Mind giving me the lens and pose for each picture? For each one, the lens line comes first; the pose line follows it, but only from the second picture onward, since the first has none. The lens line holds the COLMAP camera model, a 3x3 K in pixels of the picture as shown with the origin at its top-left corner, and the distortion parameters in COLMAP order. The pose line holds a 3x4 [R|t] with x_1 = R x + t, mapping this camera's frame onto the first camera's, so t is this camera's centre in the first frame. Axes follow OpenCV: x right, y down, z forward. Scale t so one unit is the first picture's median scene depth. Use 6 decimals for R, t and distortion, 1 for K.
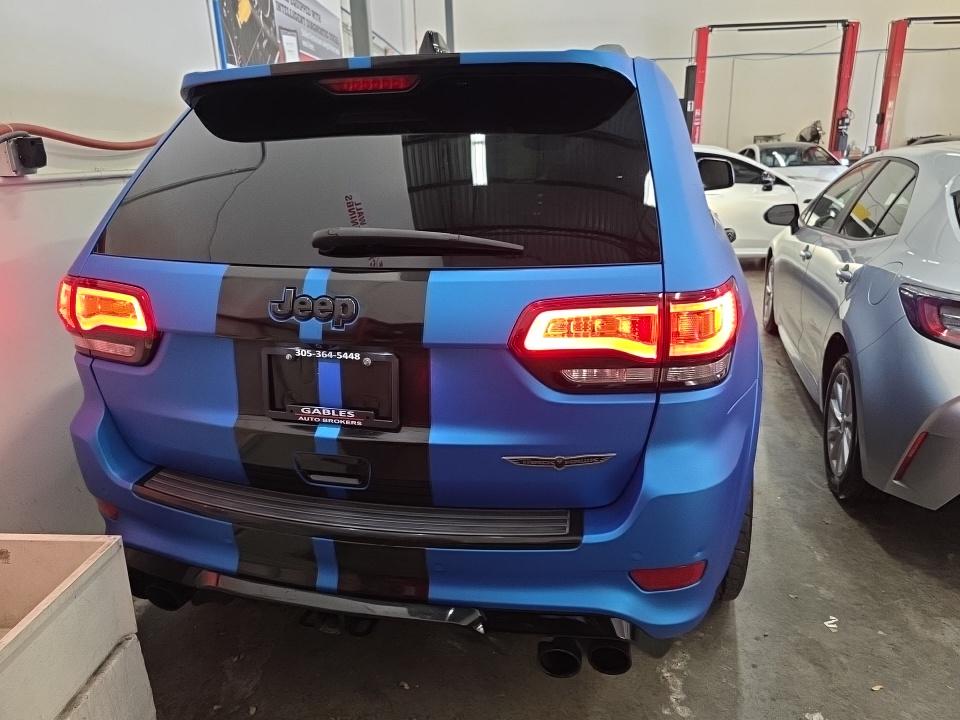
lens RADIAL K [[649.8, 0, 477.4], [0, 649.8, 347.2], [0, 0, 1]] dist [0.018524, -0.005570]
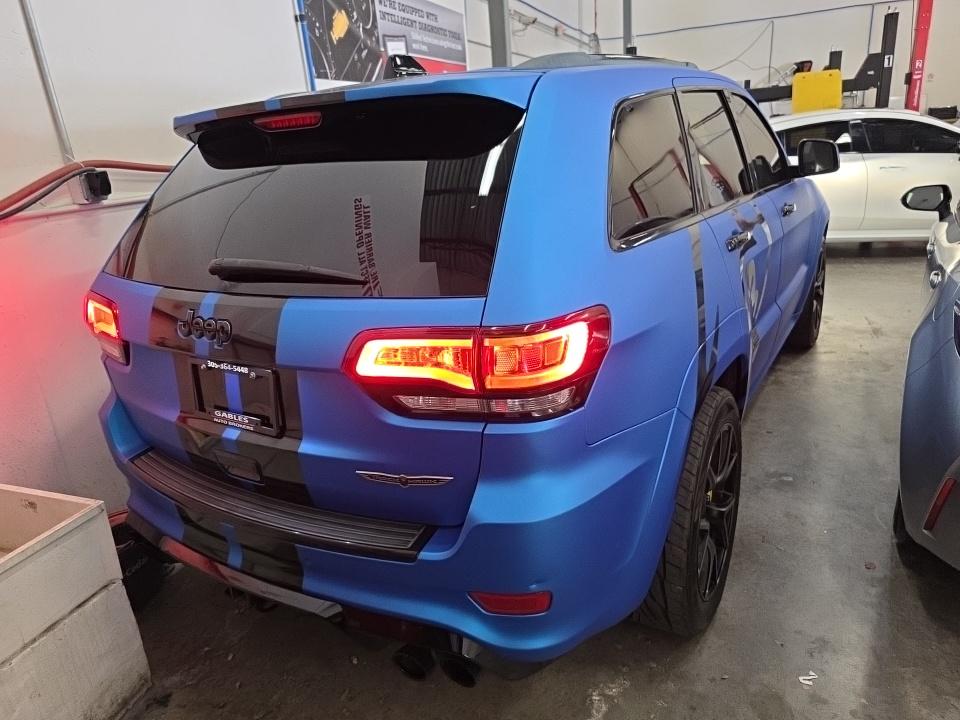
lens RADIAL K [[649.8, 0, 477.4], [0, 649.8, 347.2], [0, 0, 1]] dist [0.018524, -0.005570]
pose [[0.954134, 0.041215, -0.296531, 0.522927], [-0.030276, 0.998684, 0.041391, -0.083326], [0.297847, -0.030515, 0.954126, 0.031977]]
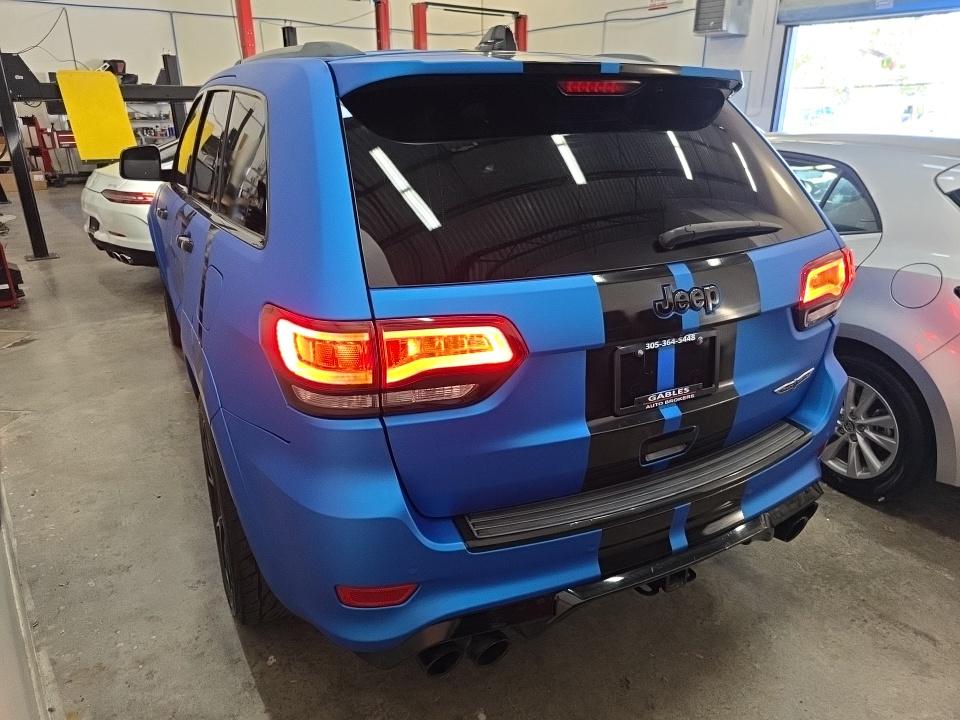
lens RADIAL K [[636.6, 0, 479.5], [0, 636.6, 322.4], [0, 0, 1]] dist [0.004788, -0.000633]
pose [[0.764719, -0.183410, 0.617709, -1.110705], [0.167143, 0.982284, 0.084738, -0.161885], [-0.622308, 0.038445, 0.781828, 0.357557]]
